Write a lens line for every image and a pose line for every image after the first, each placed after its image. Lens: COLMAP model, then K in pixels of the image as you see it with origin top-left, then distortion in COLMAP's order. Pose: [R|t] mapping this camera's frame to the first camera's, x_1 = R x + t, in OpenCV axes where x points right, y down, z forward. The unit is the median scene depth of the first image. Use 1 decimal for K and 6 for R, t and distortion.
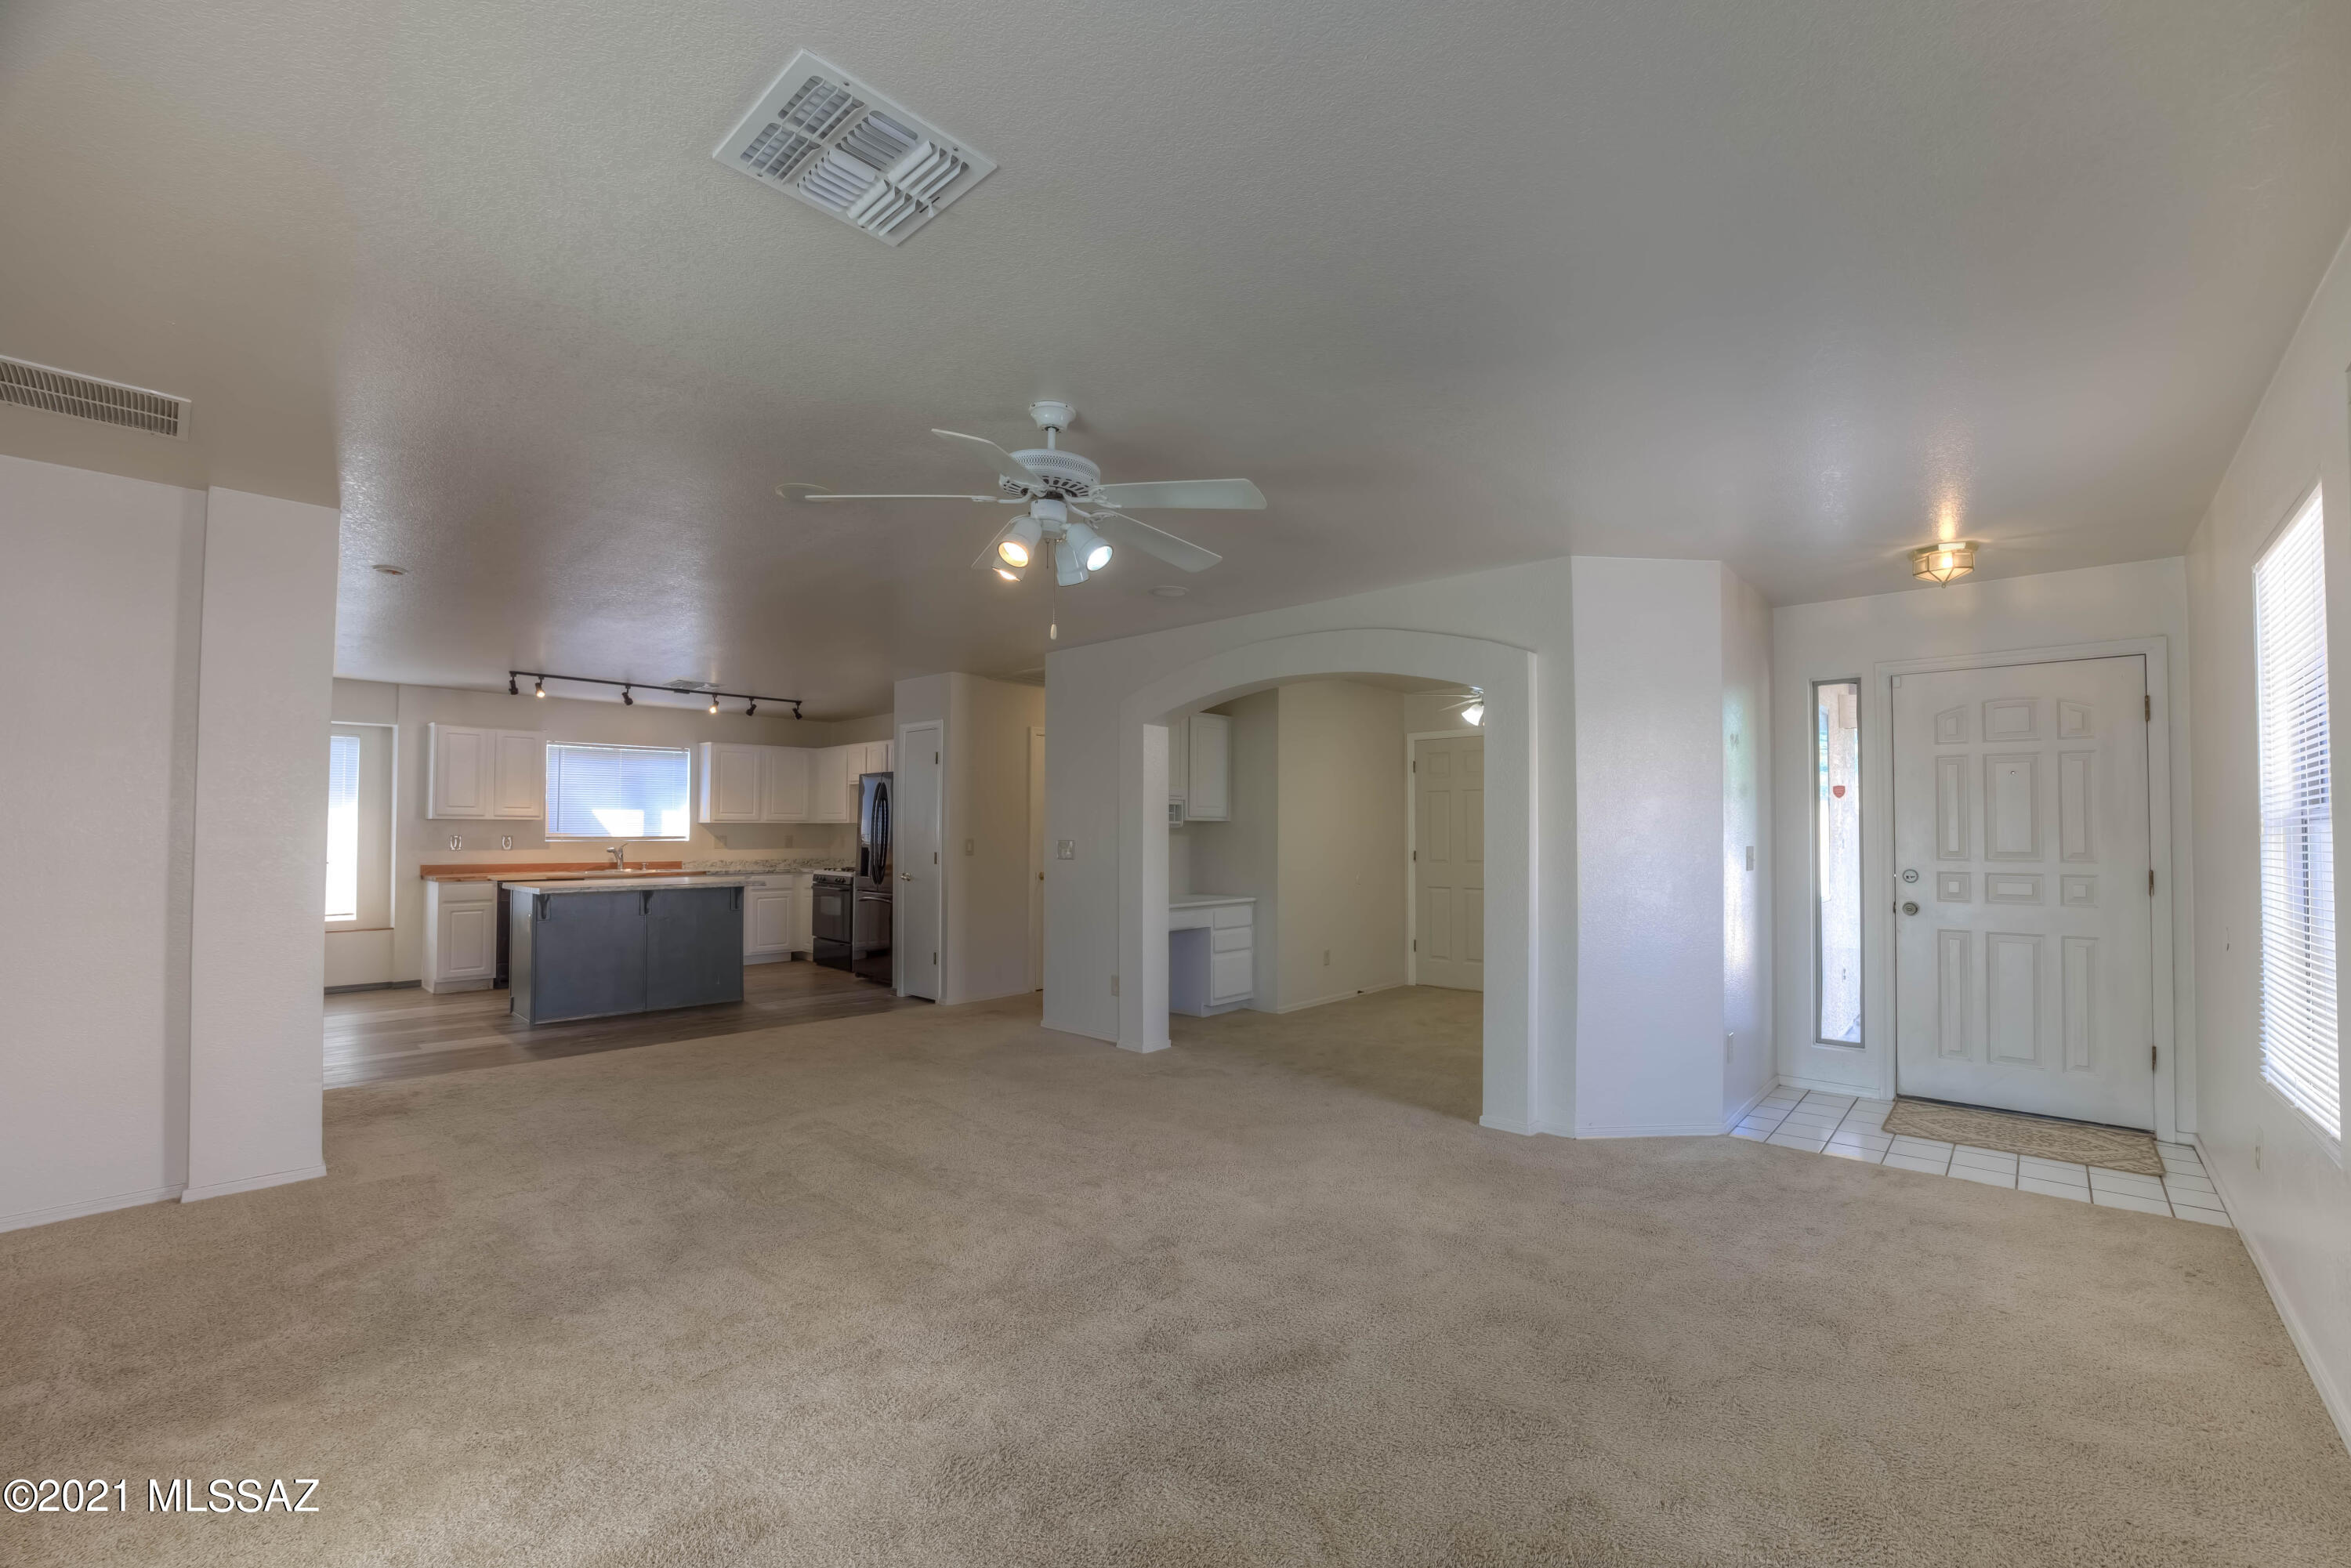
lens RADIAL K [[987.8, 0, 1200.2], [0, 987.8, 798.3], [0, 0, 1]] dist [-0.053636, 0.015243]
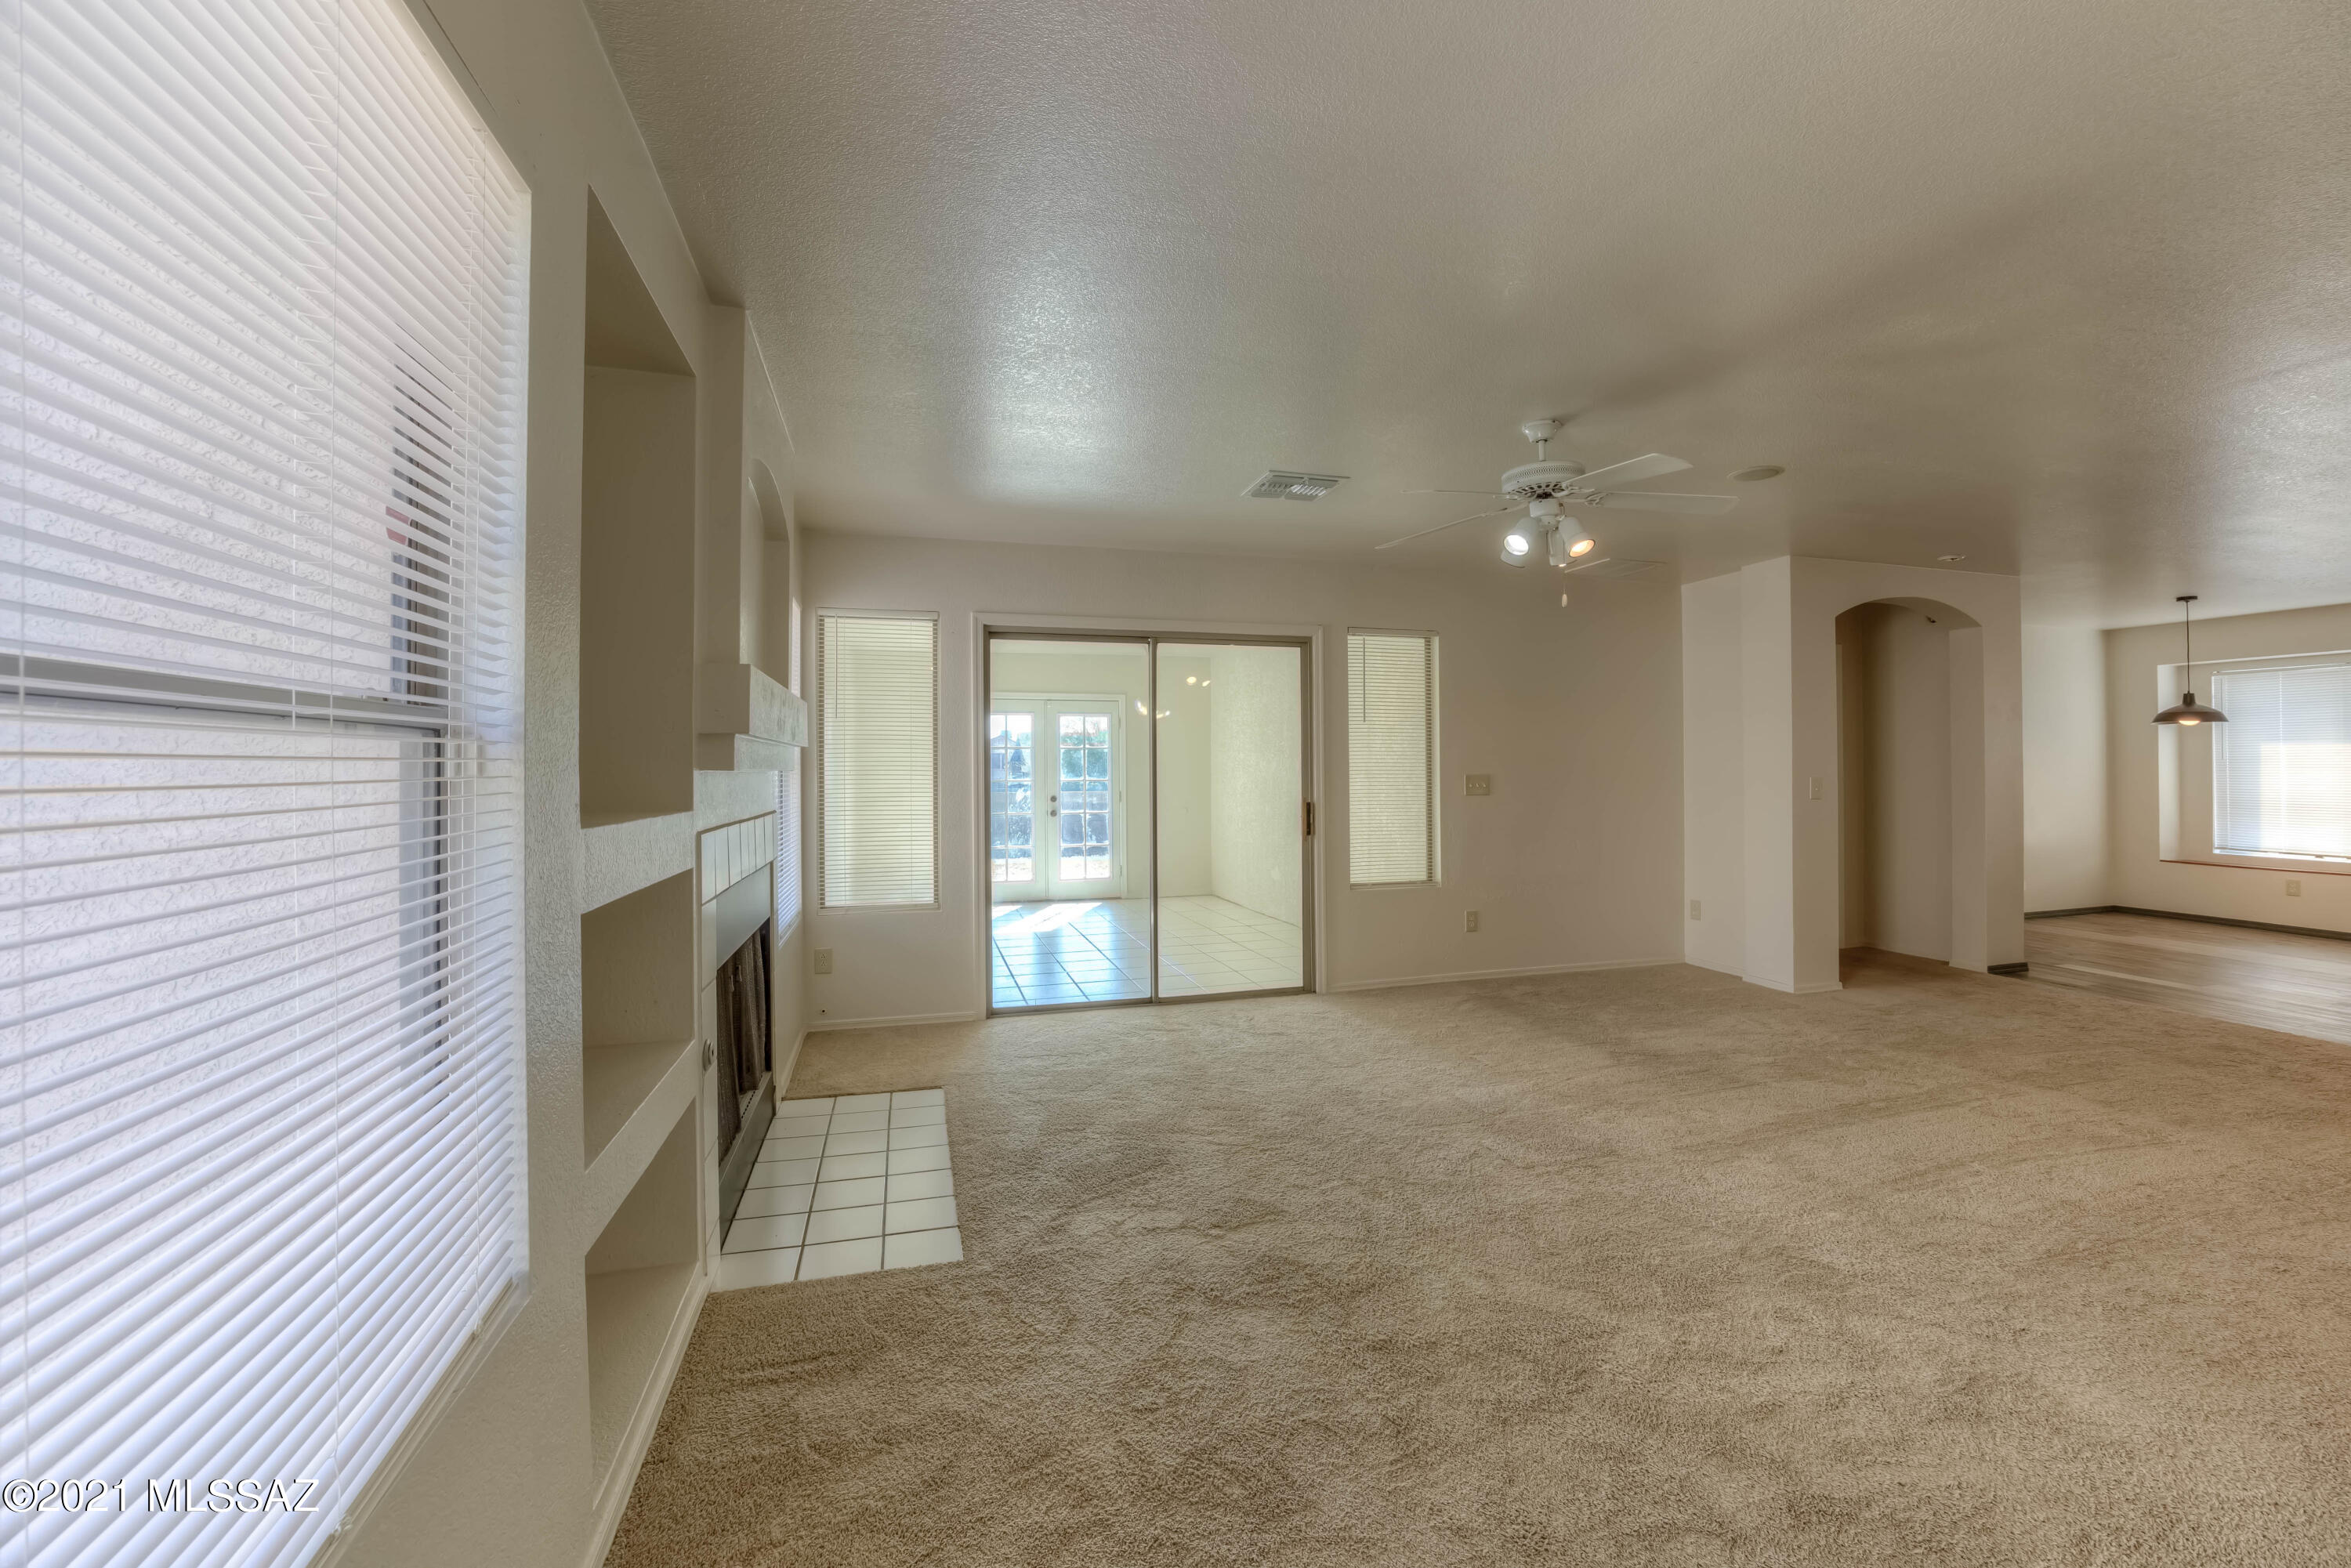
lens RADIAL K [[984.5, 0, 1180.7], [0, 984.5, 754.7], [0, 0, 1]] dist [-0.054958, 0.015658]
pose [[-0.507901, -0.014082, -0.861300, 0.697843], [0.030154, 0.998963, -0.034114, 0.028187], [0.860888, -0.043298, -0.506949, 0.749911]]
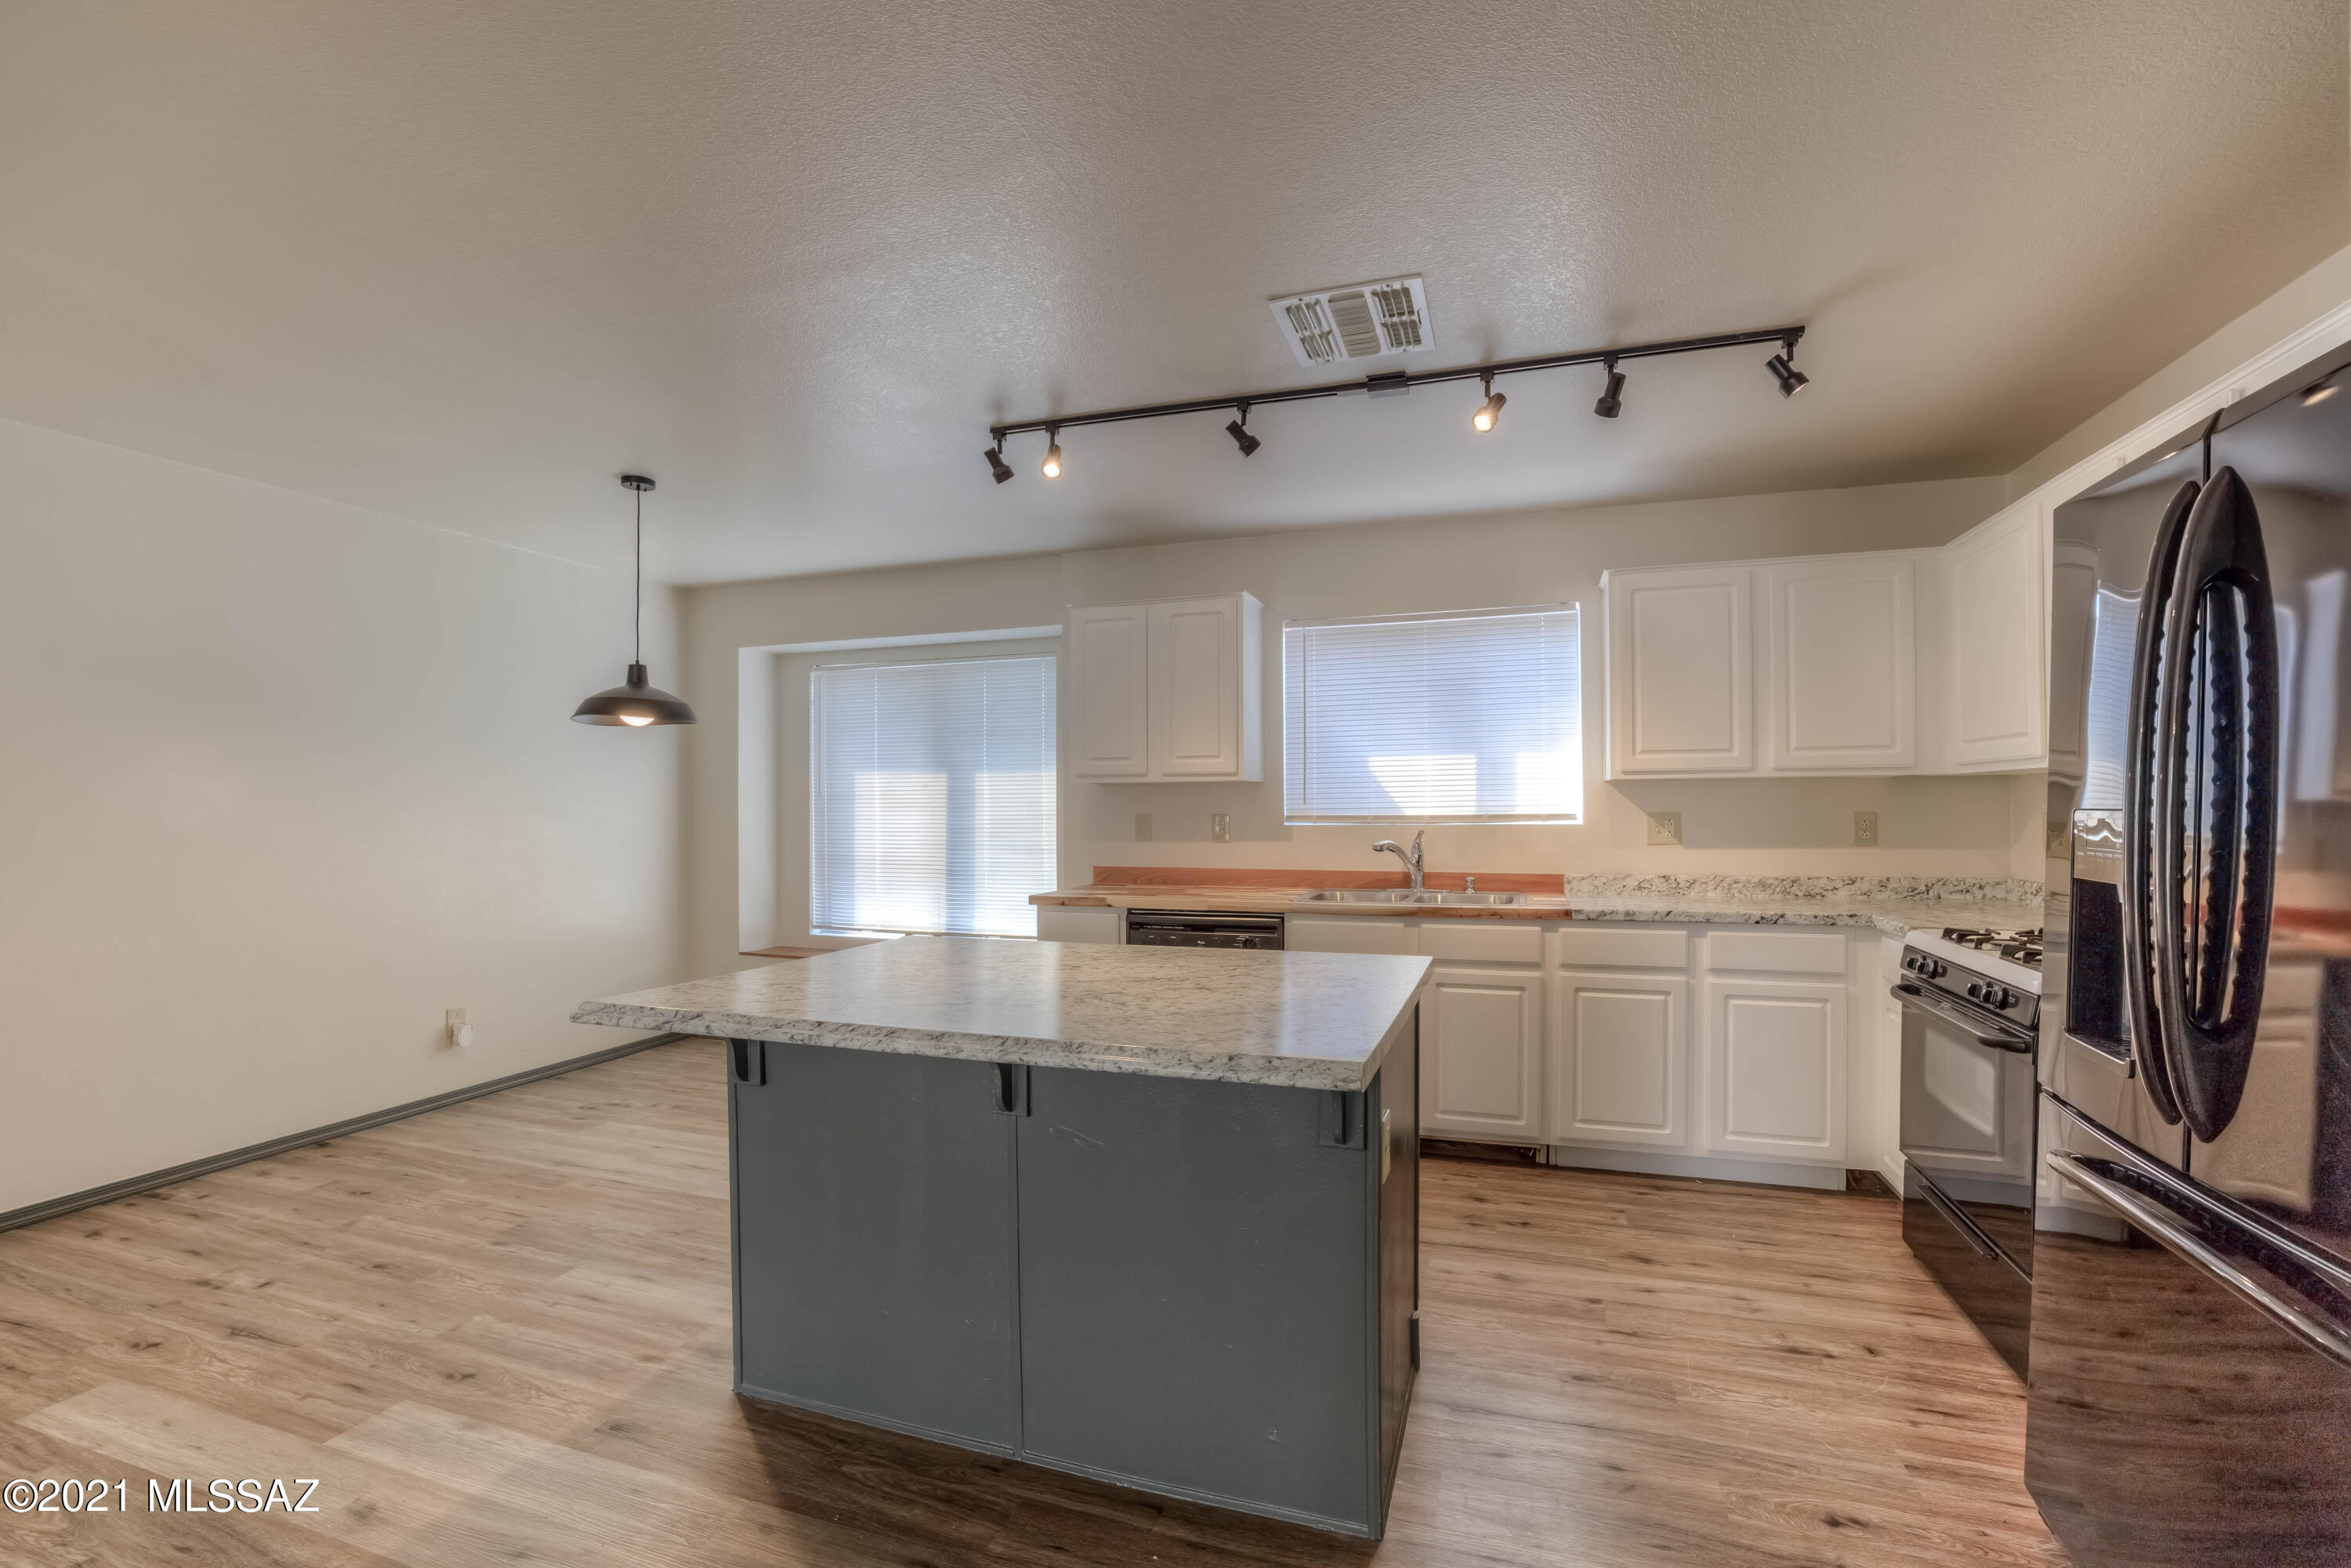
lens RADIAL K [[978.7, 0, 1236.3], [0, 978.7, 801.3], [0, 0, 1]] dist [-0.025424, 0.000417]
pose [[0.450238, -0.004445, -0.892897, -0.465293], [0.040513, 0.999059, 0.015455, 0.044727], [0.891989, -0.043132, 0.449995, 1.432990]]
